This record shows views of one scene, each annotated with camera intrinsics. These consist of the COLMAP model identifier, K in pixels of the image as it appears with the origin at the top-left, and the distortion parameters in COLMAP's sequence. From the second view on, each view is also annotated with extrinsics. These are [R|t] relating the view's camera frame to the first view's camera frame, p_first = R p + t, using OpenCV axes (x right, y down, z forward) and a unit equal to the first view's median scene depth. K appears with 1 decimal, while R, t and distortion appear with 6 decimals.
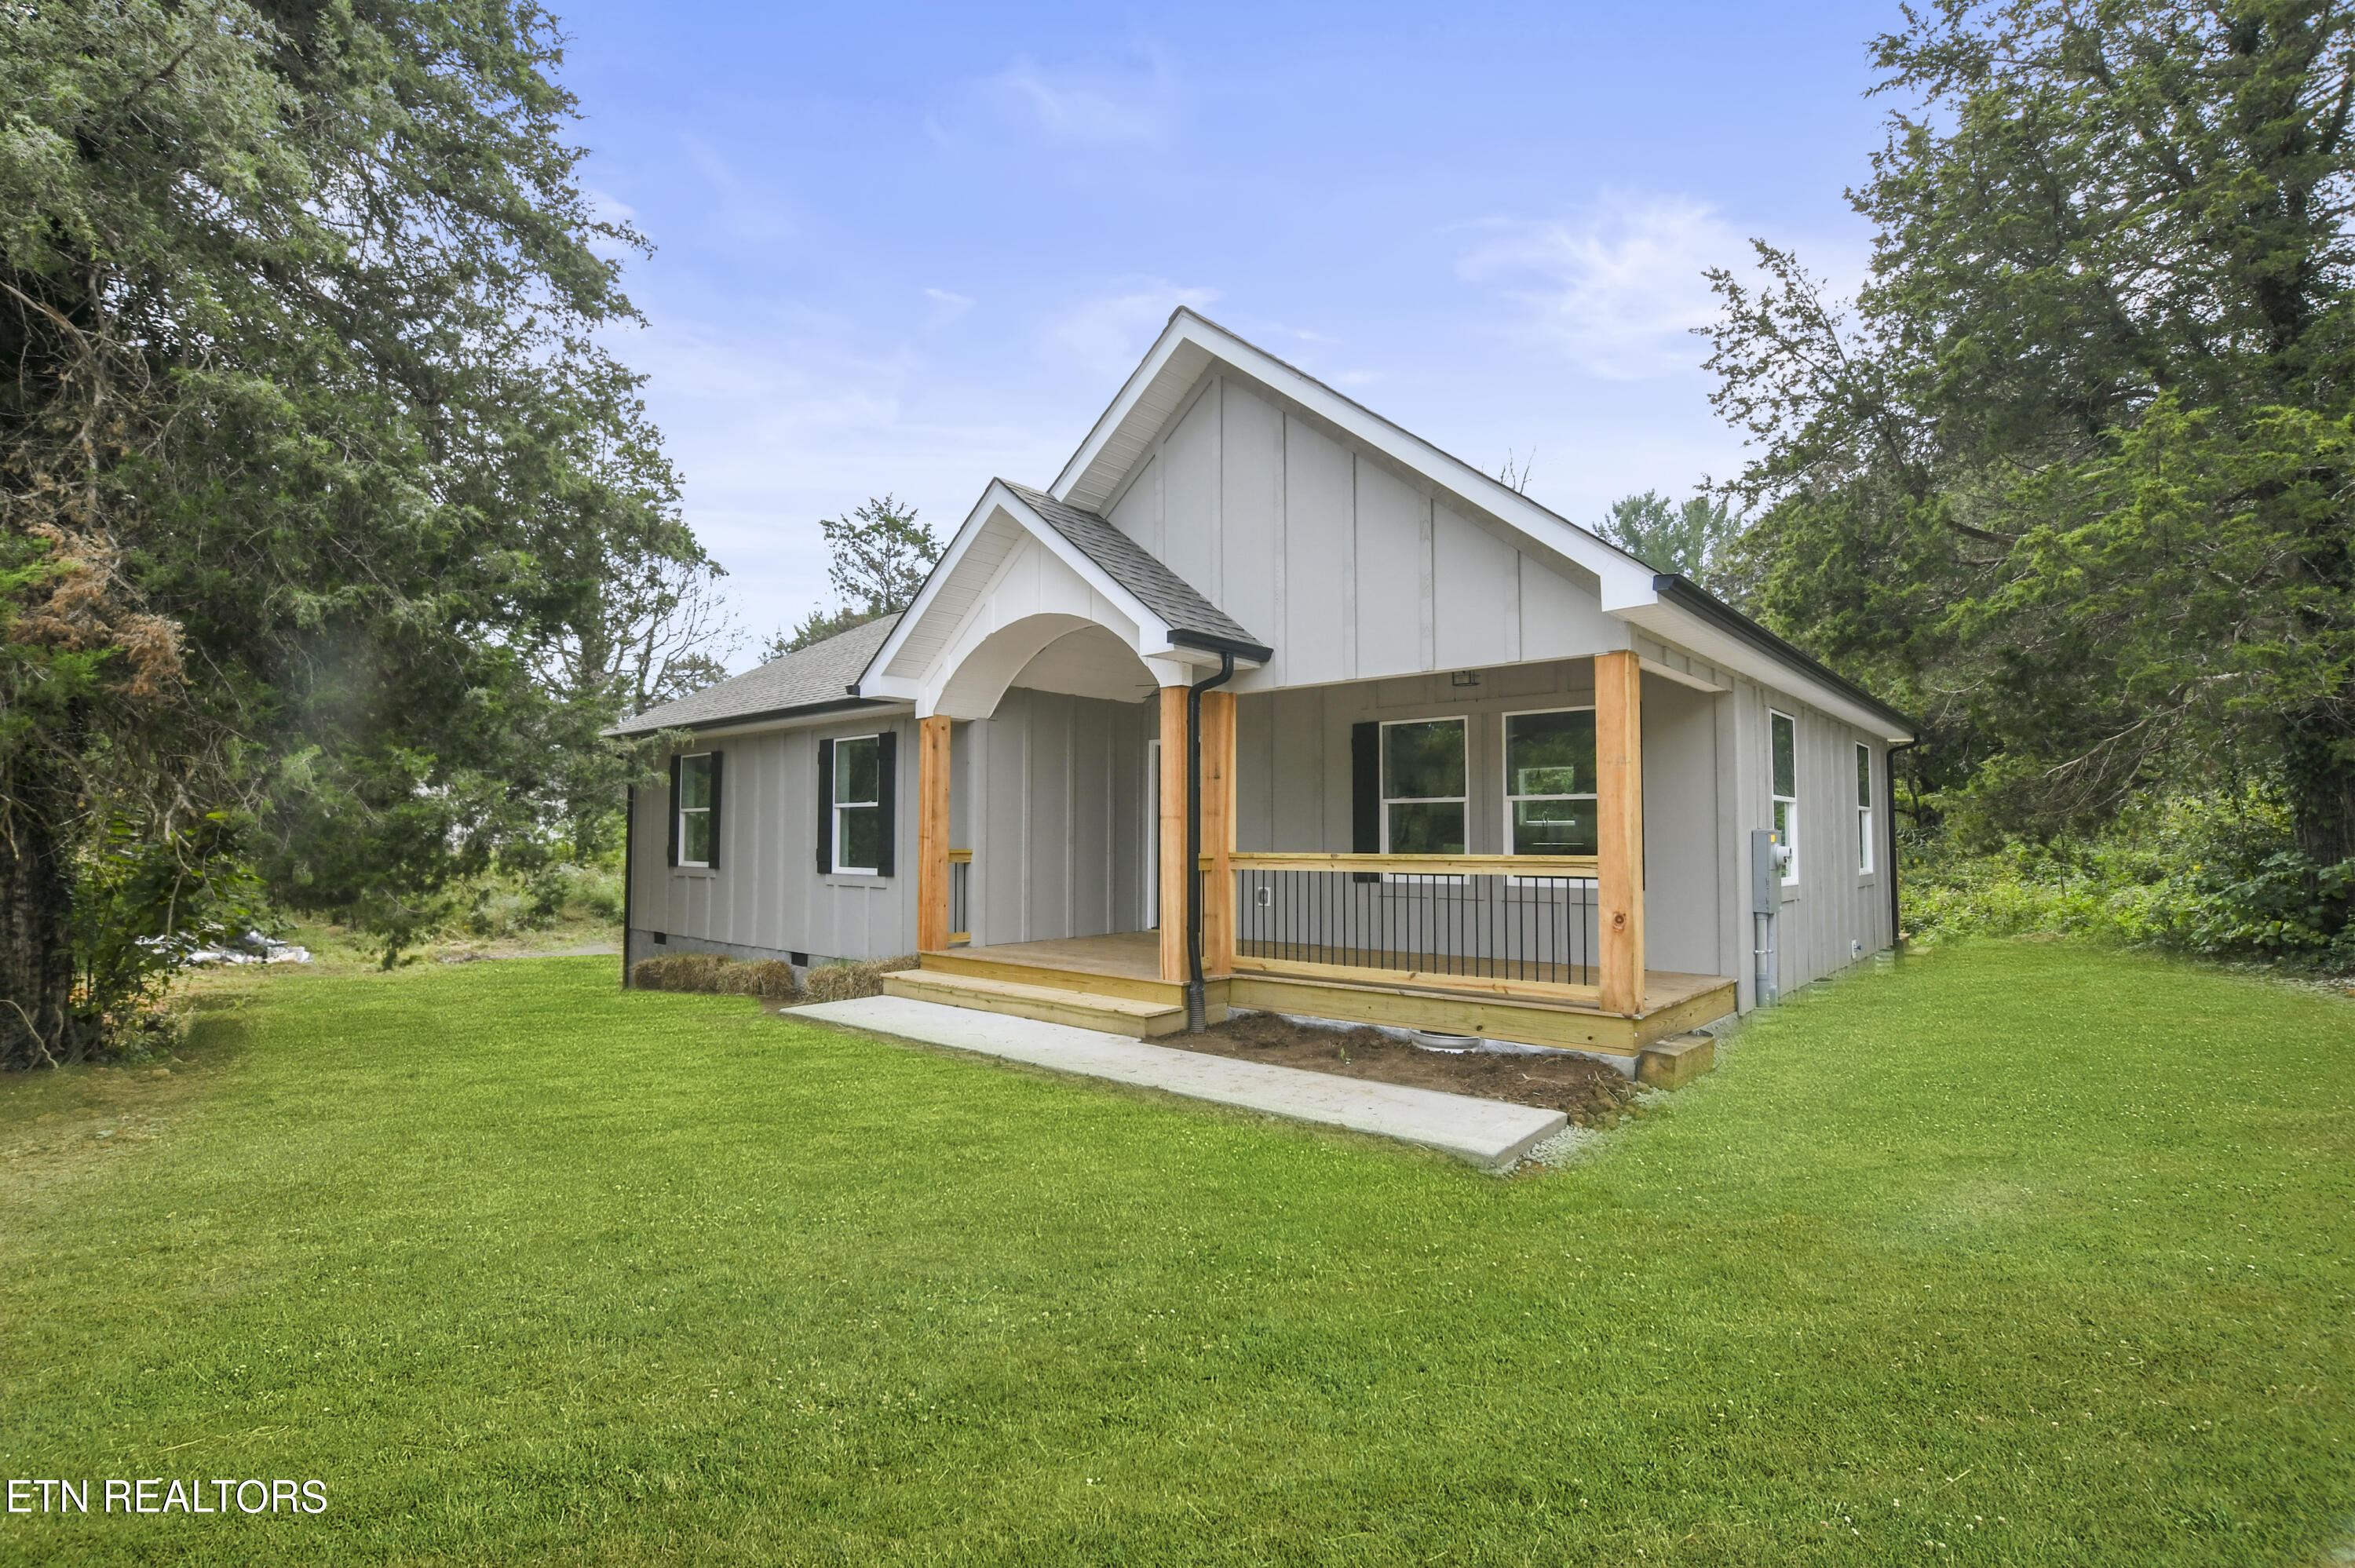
lens RADIAL K [[1089.7, 0, 1172.3], [0, 1089.7, 789.3], [0, 0, 1]] dist [-0.028966, 0.002632]
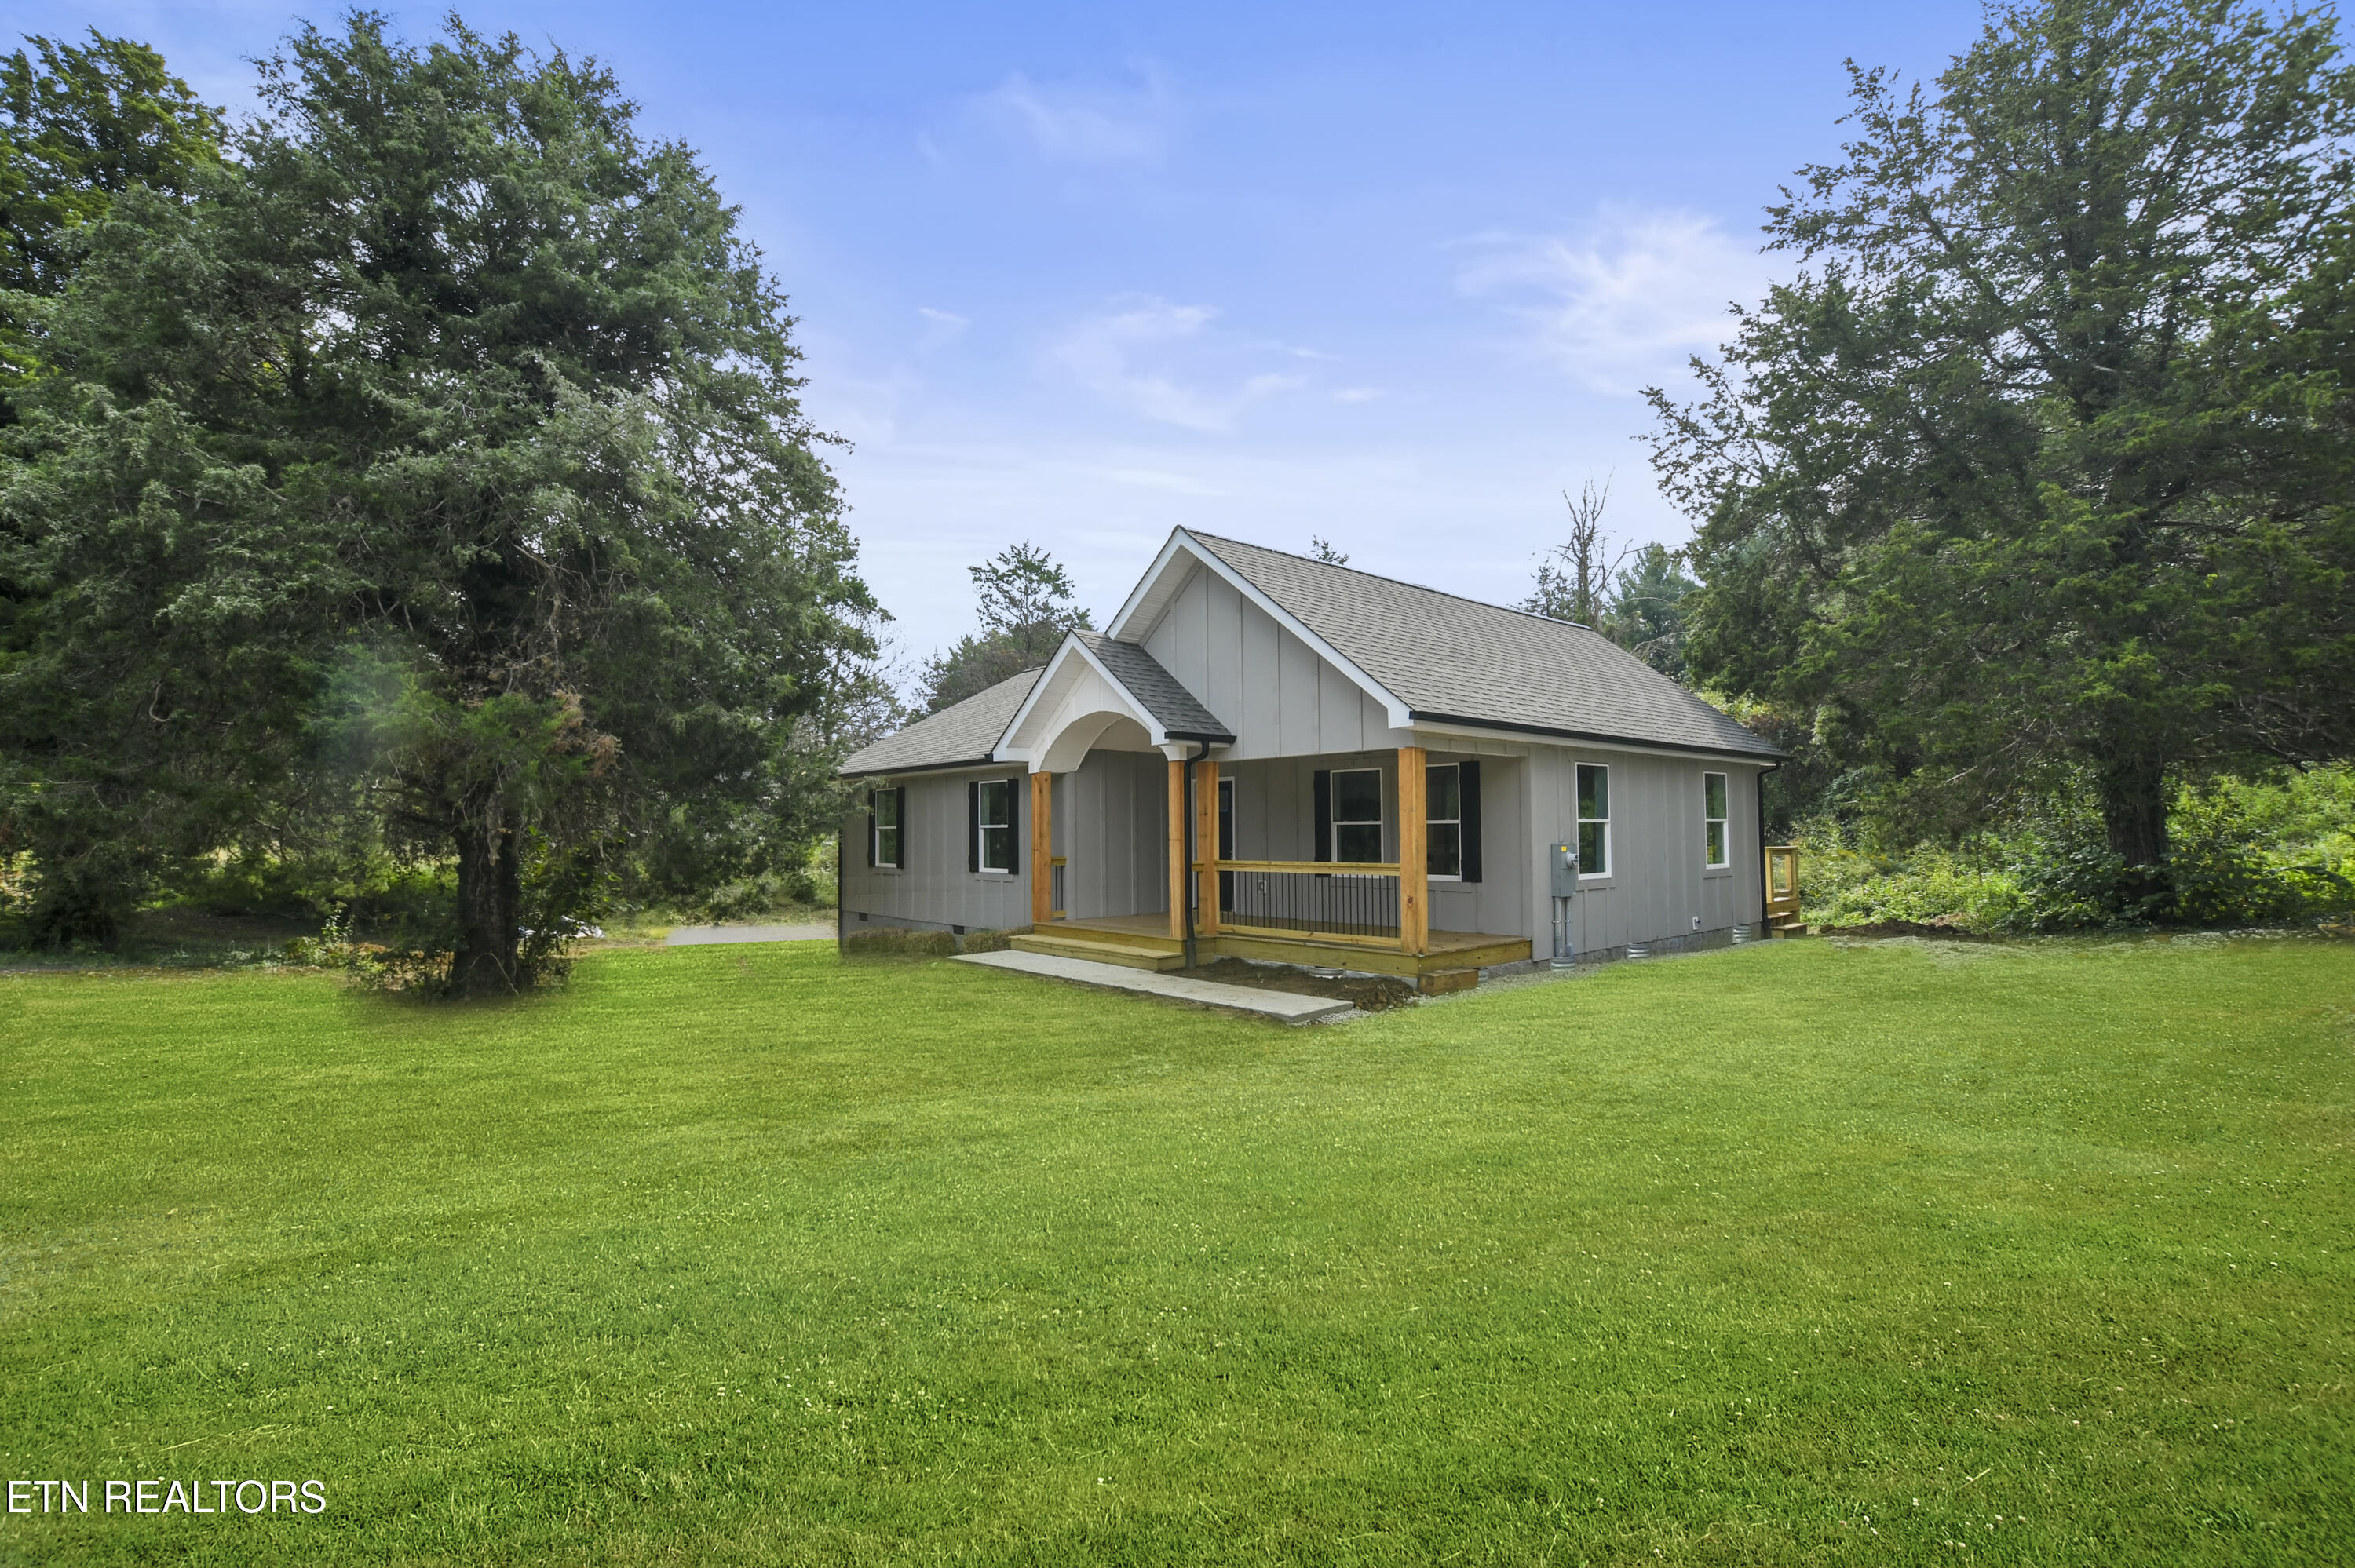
lens RADIAL K [[1043.4, 0, 1176.7], [0, 1043.4, 791.7], [0, 0, 1]] dist [-0.024134, -0.000103]
pose [[0.992528, -0.013913, -0.121222, 0.147527], [0.015028, 0.999853, 0.008287, -0.045635], [0.121089, -0.010047, 0.992591, -0.434530]]
